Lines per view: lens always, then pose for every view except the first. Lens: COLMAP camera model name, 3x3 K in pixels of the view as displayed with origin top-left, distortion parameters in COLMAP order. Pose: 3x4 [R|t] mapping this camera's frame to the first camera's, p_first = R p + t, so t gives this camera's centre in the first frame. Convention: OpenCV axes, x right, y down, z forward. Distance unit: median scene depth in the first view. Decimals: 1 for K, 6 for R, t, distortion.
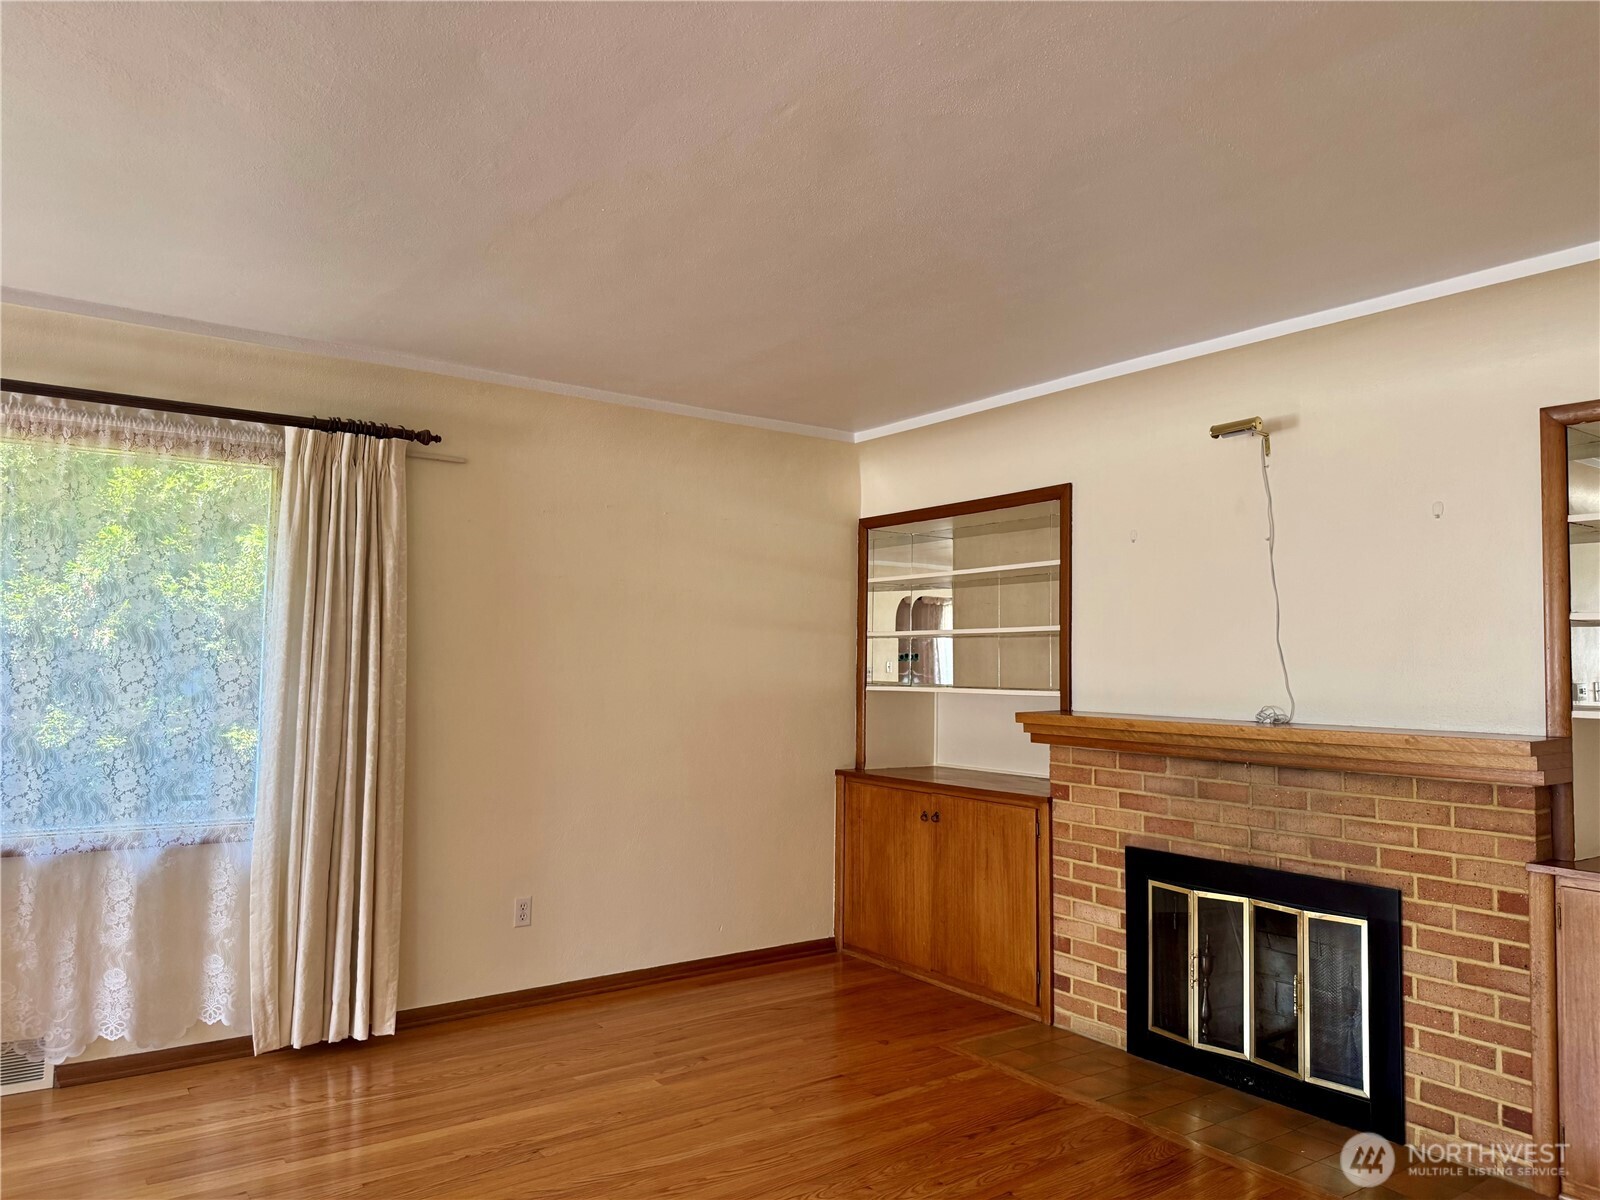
lens RADIAL K [[1131.7, 0, 802.3], [0, 1131.7, 600.9], [0, 0, 1]] dist [0.037236, -0.044608]
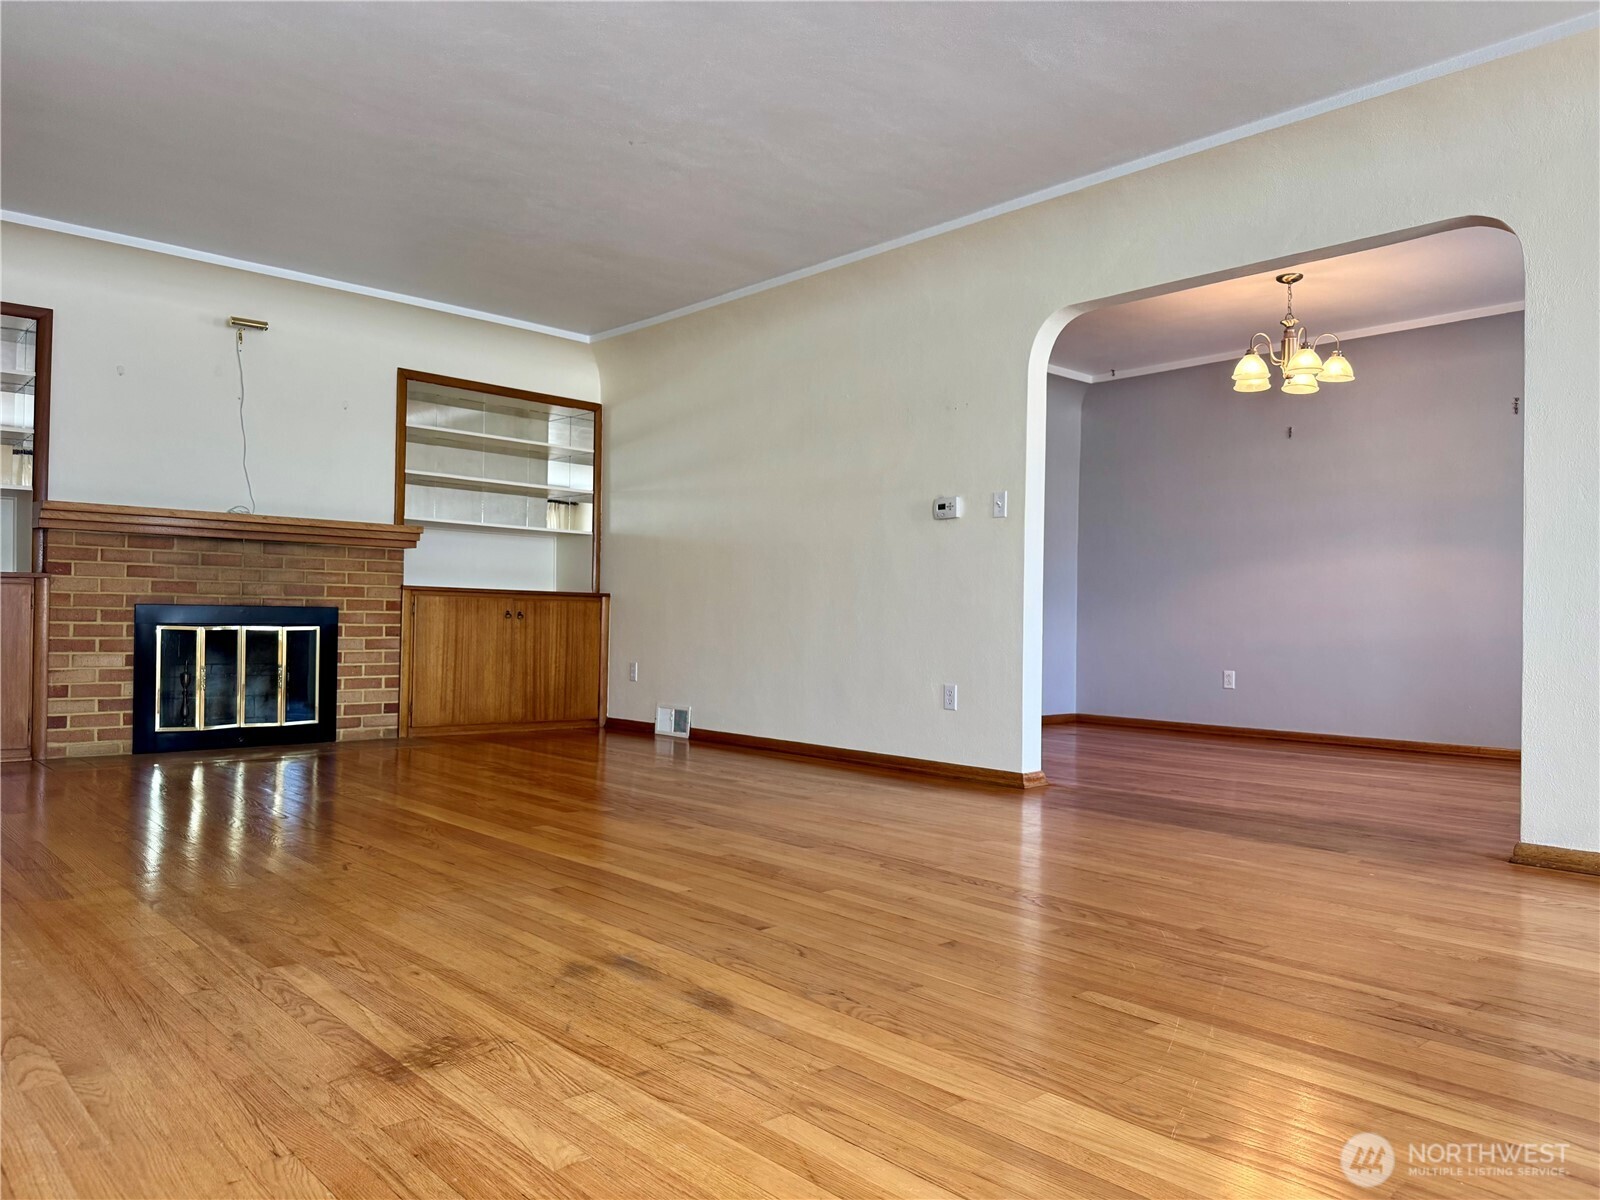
lens RADIAL K [[1131.7, 0, 802.3], [0, 1131.7, 600.9], [0, 0, 1]] dist [0.037236, -0.044608]
pose [[-0.124924, 0.001335, 0.992165, -1.185937], [-0.075360, 0.997098, -0.010830, 0.174302], [-0.989300, -0.076122, -0.124461, 0.408572]]
